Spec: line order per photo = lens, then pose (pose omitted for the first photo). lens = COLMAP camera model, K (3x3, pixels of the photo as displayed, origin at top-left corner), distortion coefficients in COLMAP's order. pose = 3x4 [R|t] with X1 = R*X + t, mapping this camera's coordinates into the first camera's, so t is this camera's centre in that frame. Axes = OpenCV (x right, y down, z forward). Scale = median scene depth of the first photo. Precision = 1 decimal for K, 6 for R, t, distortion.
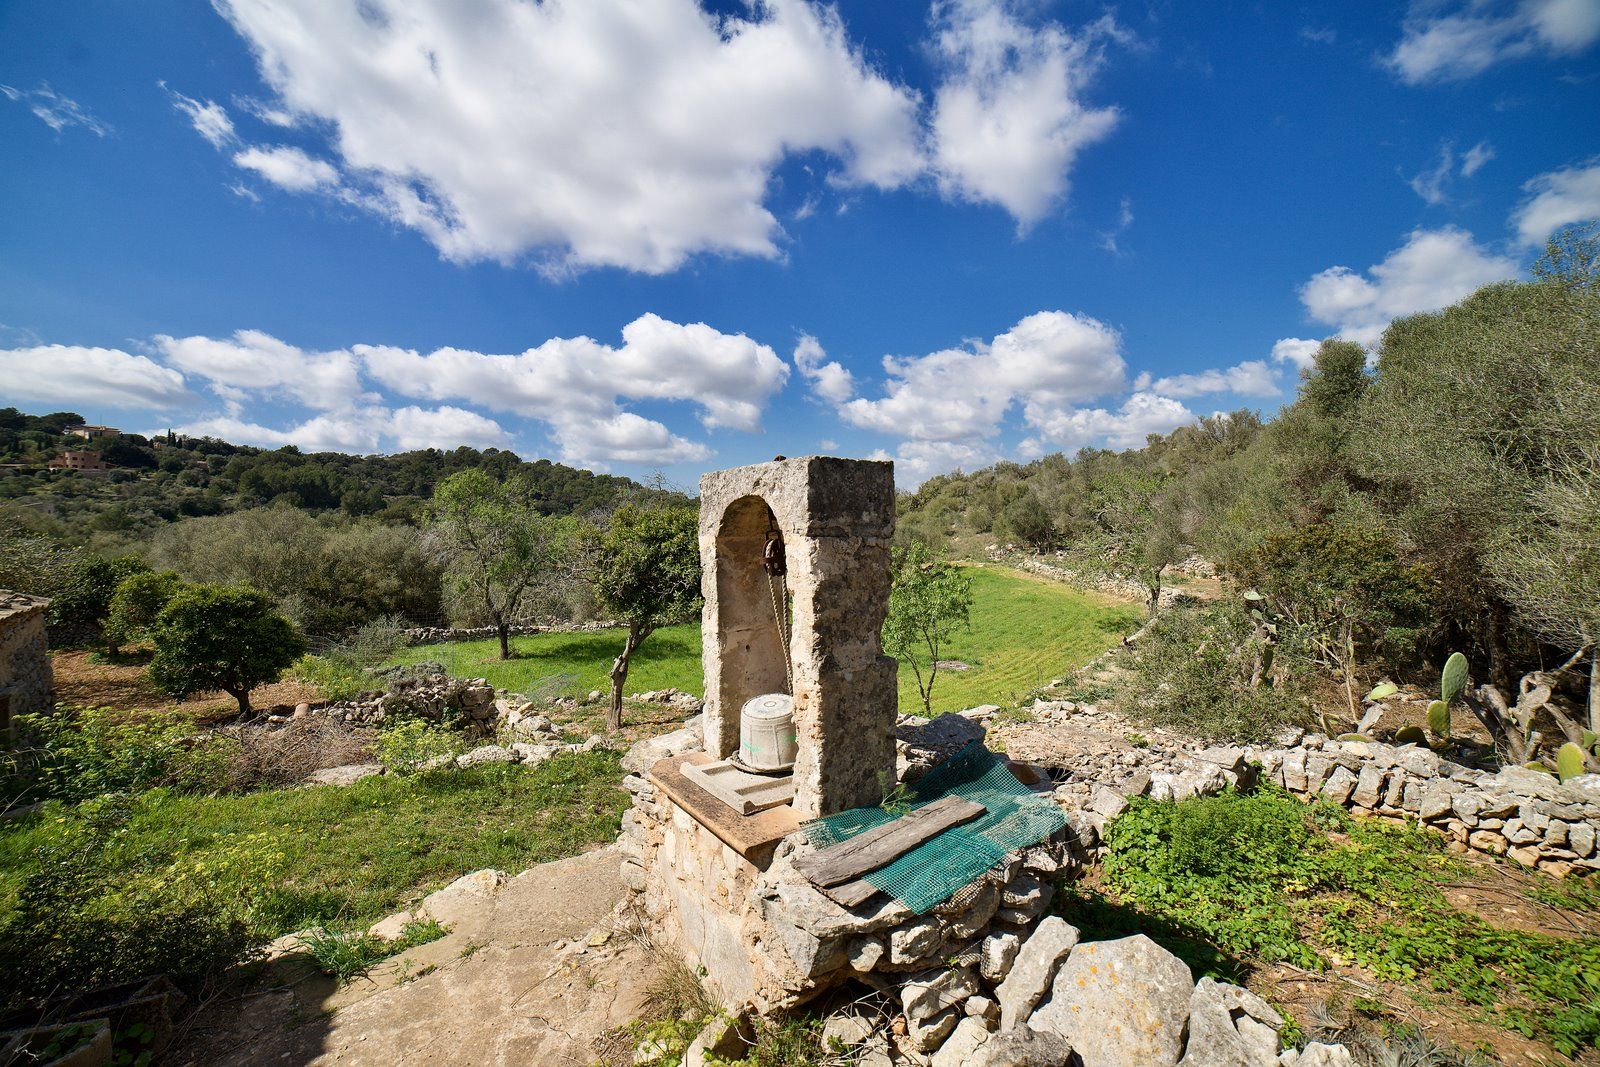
lens RADIAL K [[648.8, 0, 790.4], [0, 648.8, 526.3], [0, 0, 1]] dist [-0.099804, 0.033923]
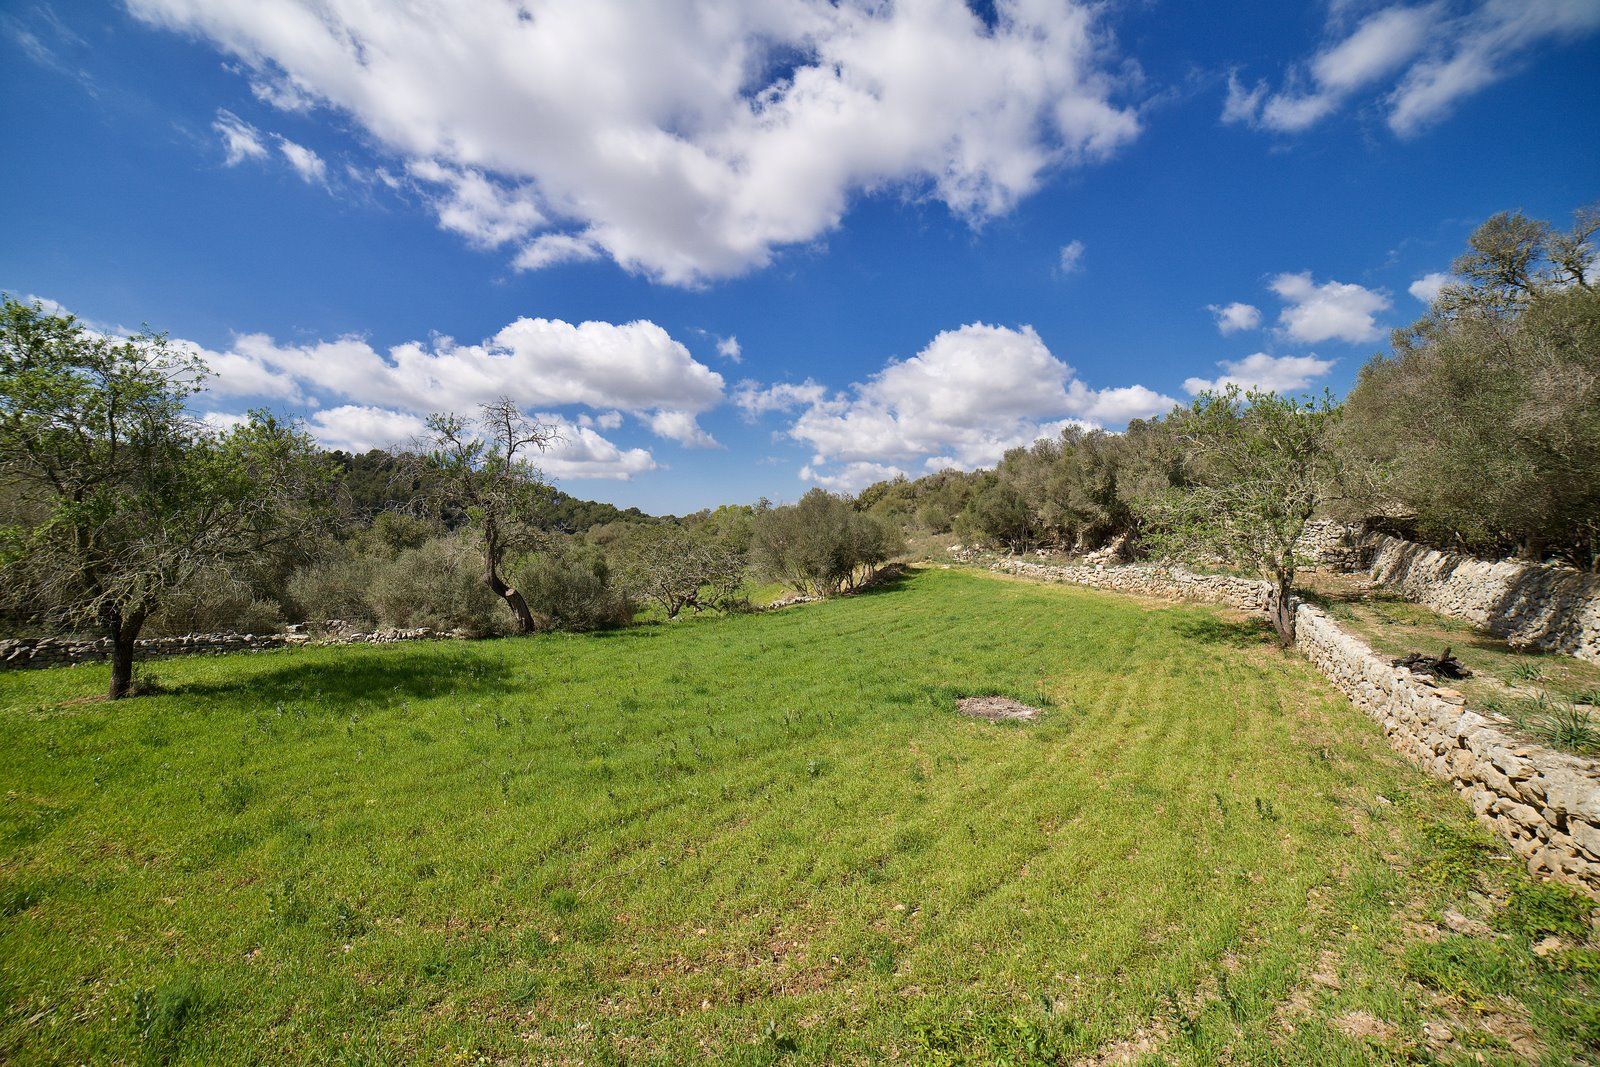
lens RADIAL K [[648.8, 0, 790.4], [0, 648.8, 526.3], [0, 0, 1]] dist [-0.099804, 0.033923]
pose [[0.994832, 0.014043, 0.100554, 0.025788], [-0.011431, 0.999583, -0.026502, 0.070394], [-0.100885, 0.025216, 0.994579, 0.412145]]
